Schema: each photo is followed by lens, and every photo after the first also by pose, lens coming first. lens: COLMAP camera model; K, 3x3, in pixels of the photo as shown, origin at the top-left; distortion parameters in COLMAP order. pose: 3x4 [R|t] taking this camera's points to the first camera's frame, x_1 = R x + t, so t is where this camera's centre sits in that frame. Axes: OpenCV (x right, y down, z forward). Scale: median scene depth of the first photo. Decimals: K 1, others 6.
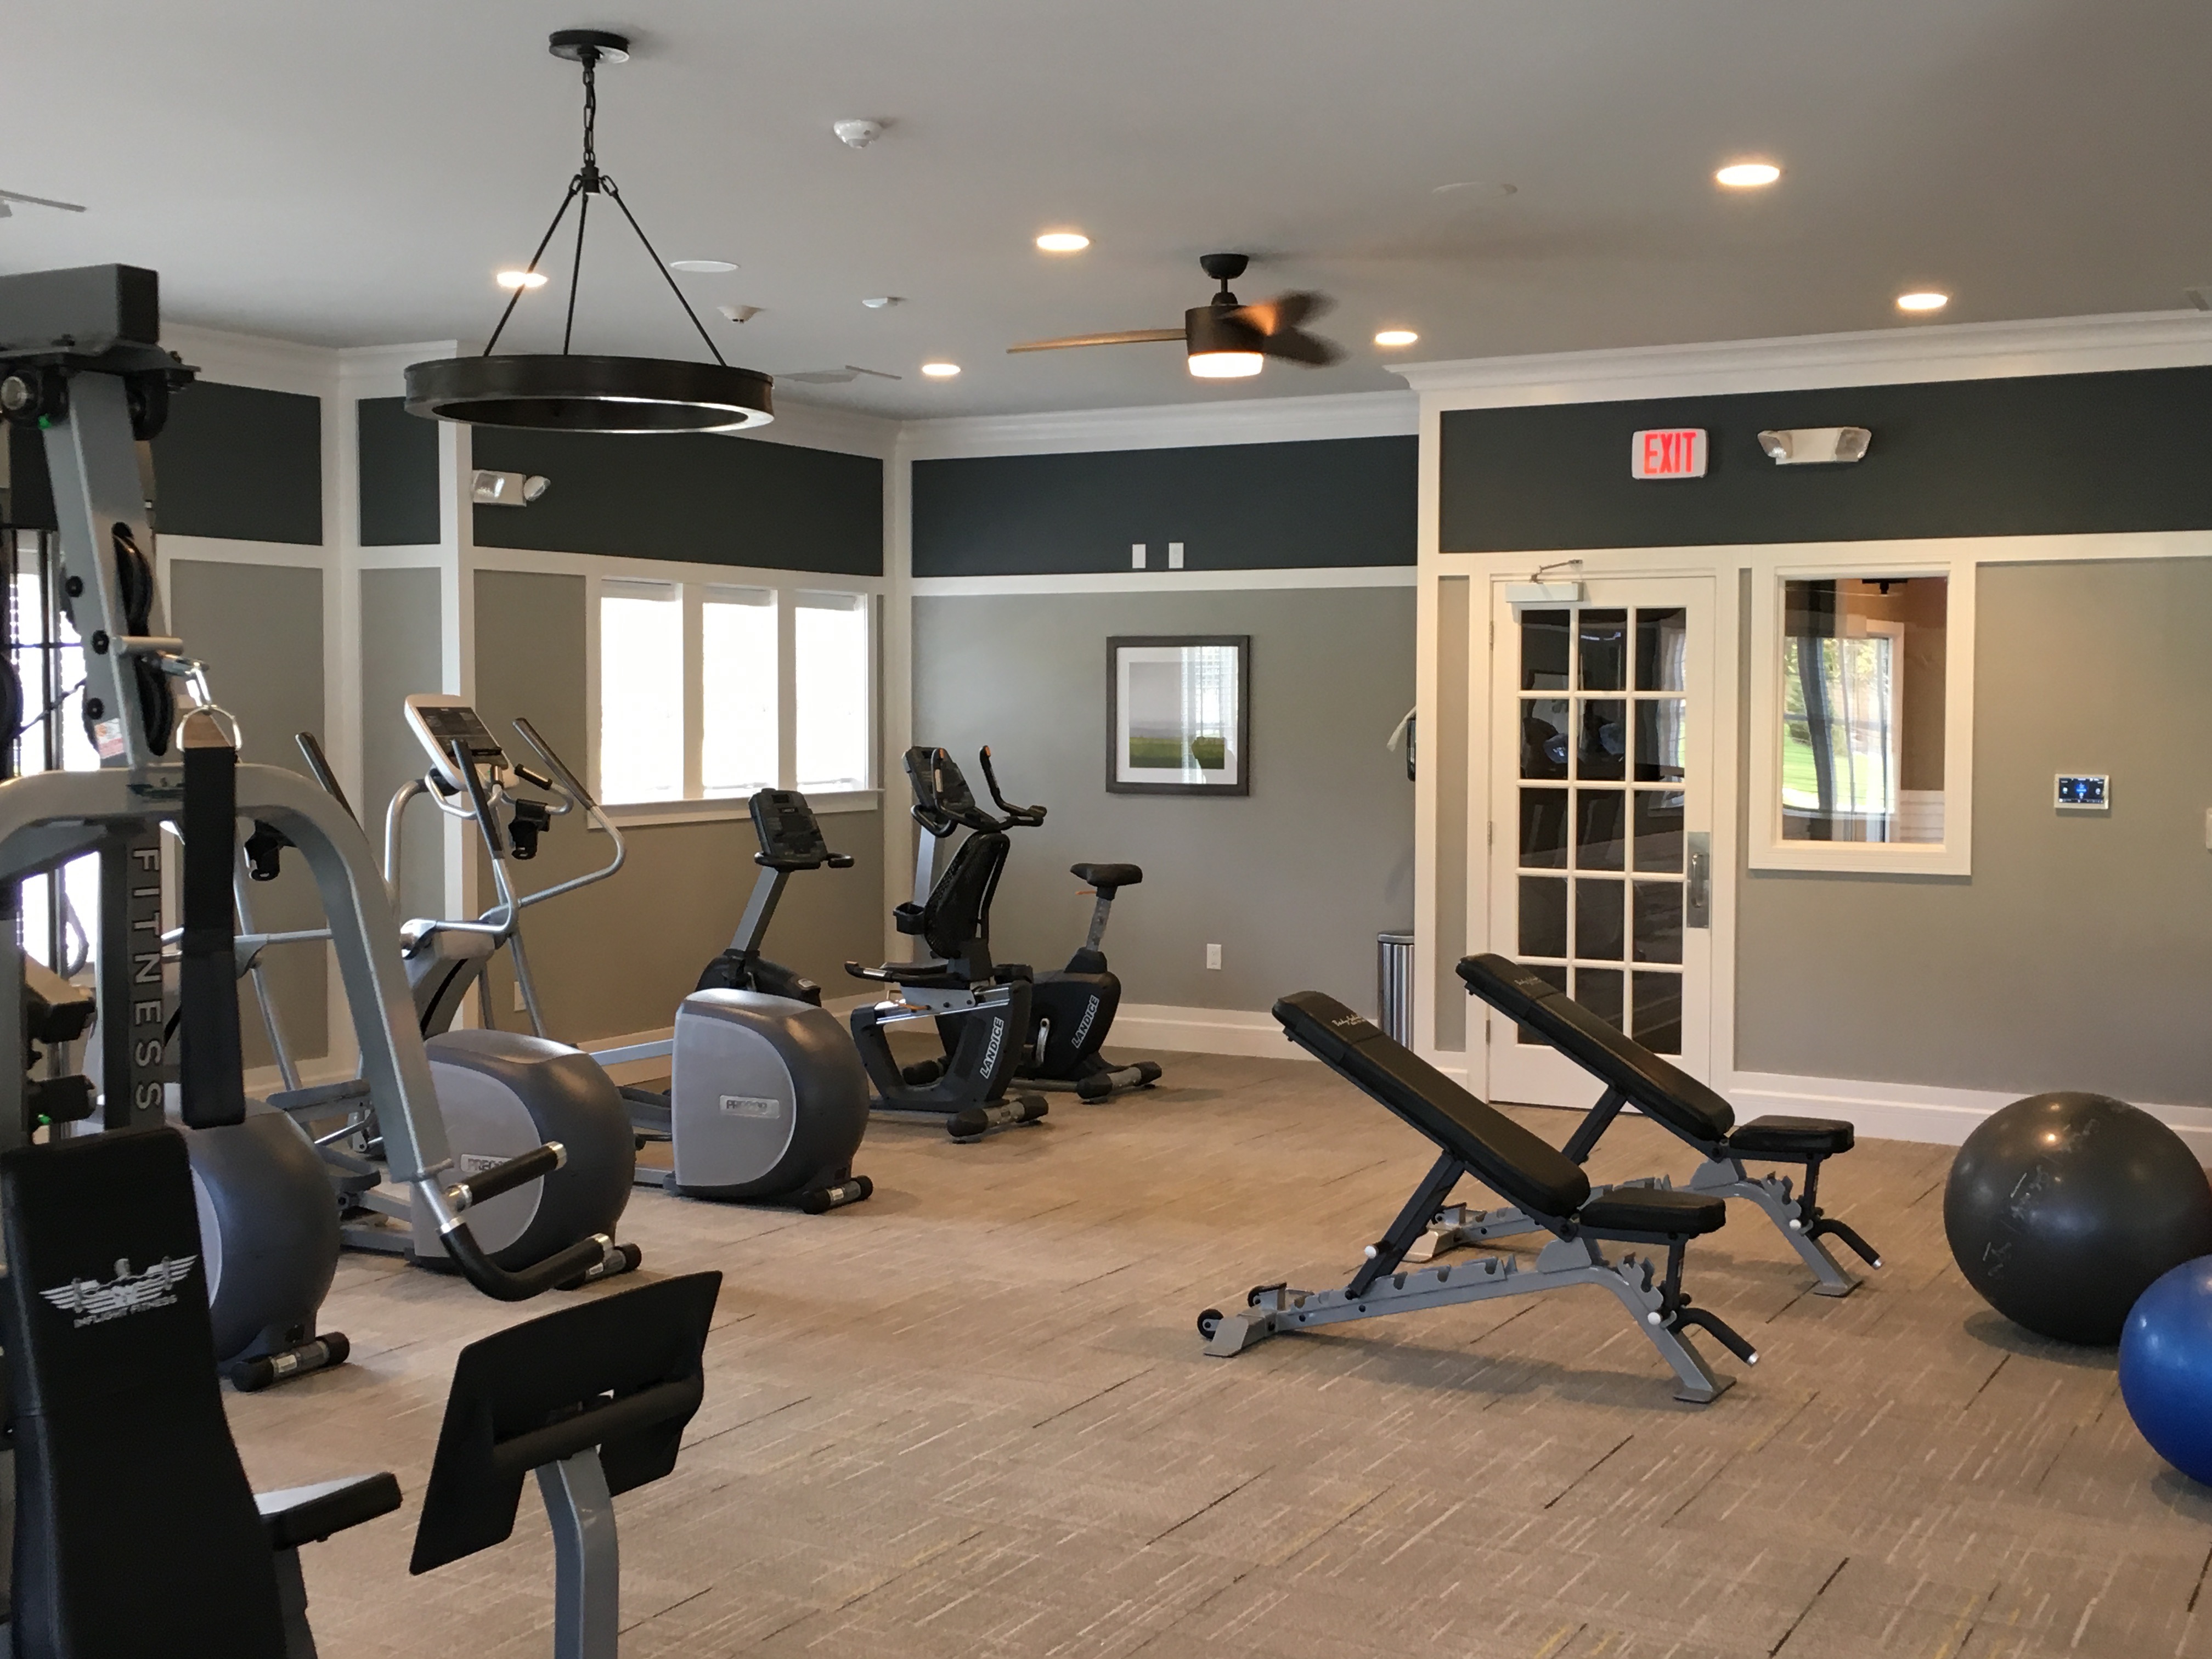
lens RADIAL K [[2618.3, 0, 1101.4], [0, 2618.3, 806.9], [0, 0, 1]] dist [0.064413, 0.000000]
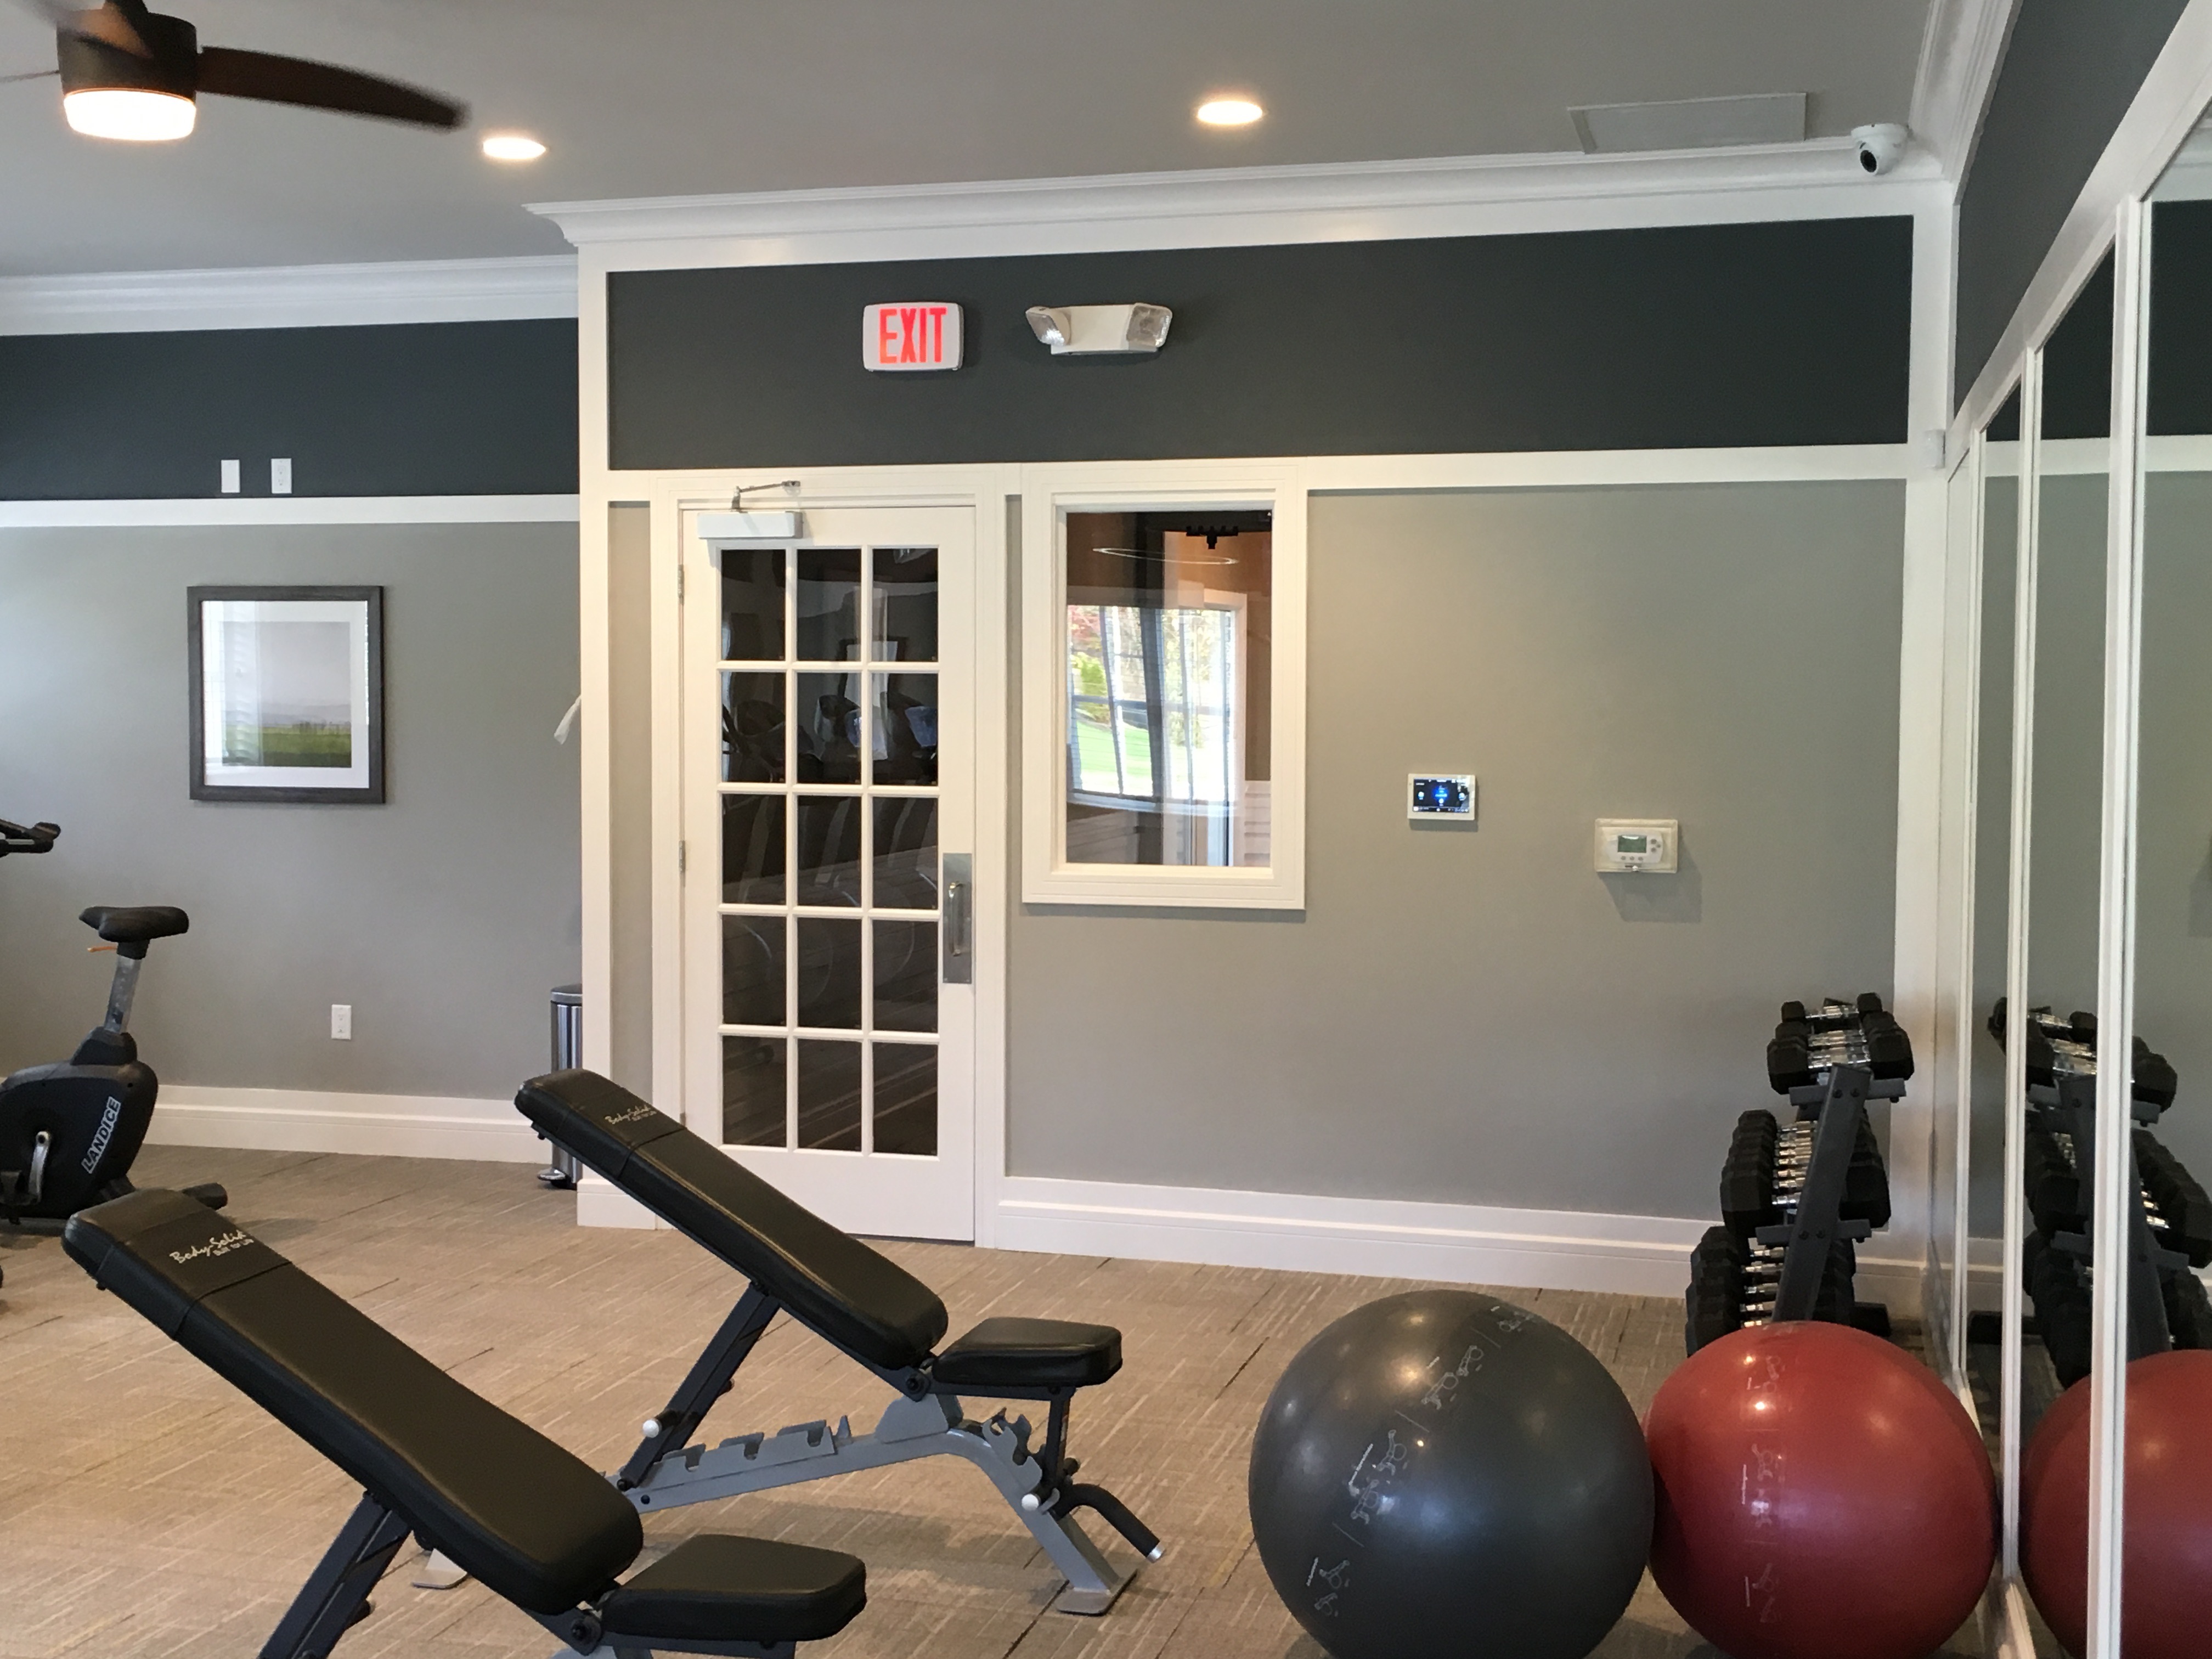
lens RADIAL K [[2618.3, 0, 1104.3], [0, 2618.3, 831.7], [0, 0, 1]] dist [0.064413, 0.000000]
pose [[0.972878, -0.011286, 0.231042, 0.095975], [0.007658, 0.999833, 0.016595, -0.008325], [-0.231191, -0.014376, 0.972802, 0.270612]]
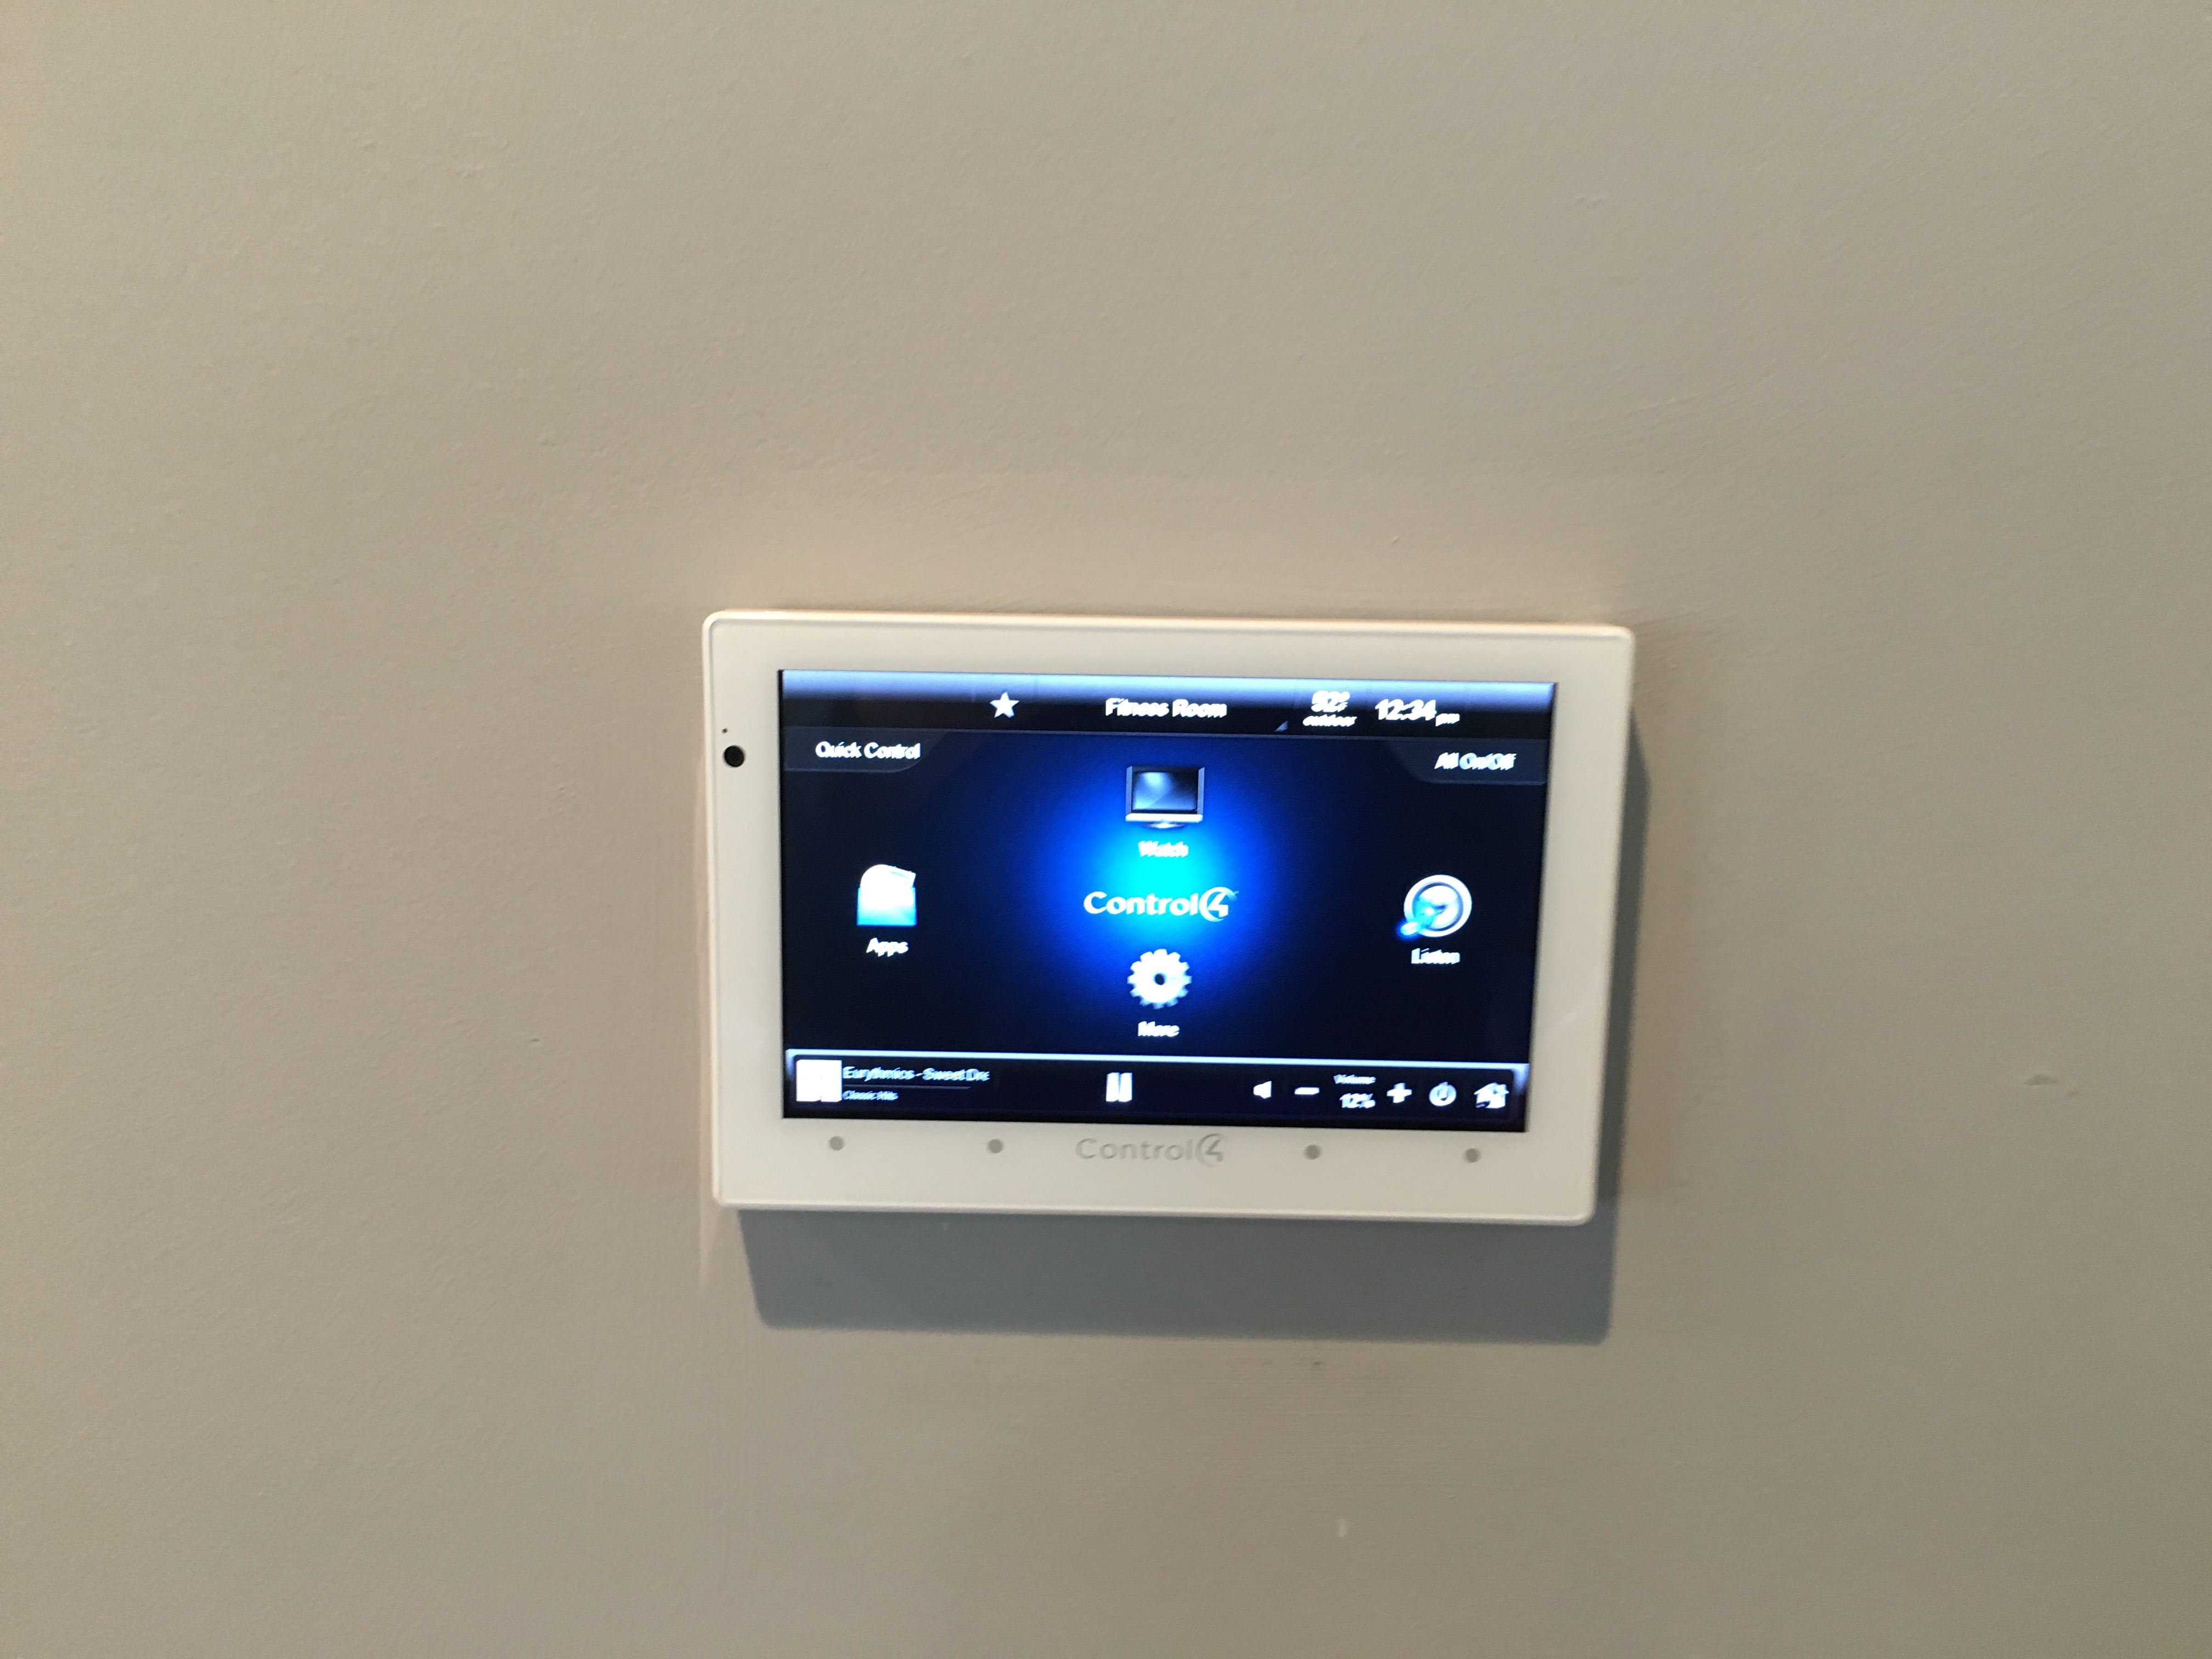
lens RADIAL K [[1874.3, 0, 1105.5], [0, 1874.3, 828.9], [0, 0, 1]] dist [0.051468, -0.054644]
pose [[0.857336, -0.005524, 0.514728, 0.323654], [0.023014, 0.999354, -0.027607, -0.006111], [-0.514243, 0.035515, 0.856909, 0.894659]]
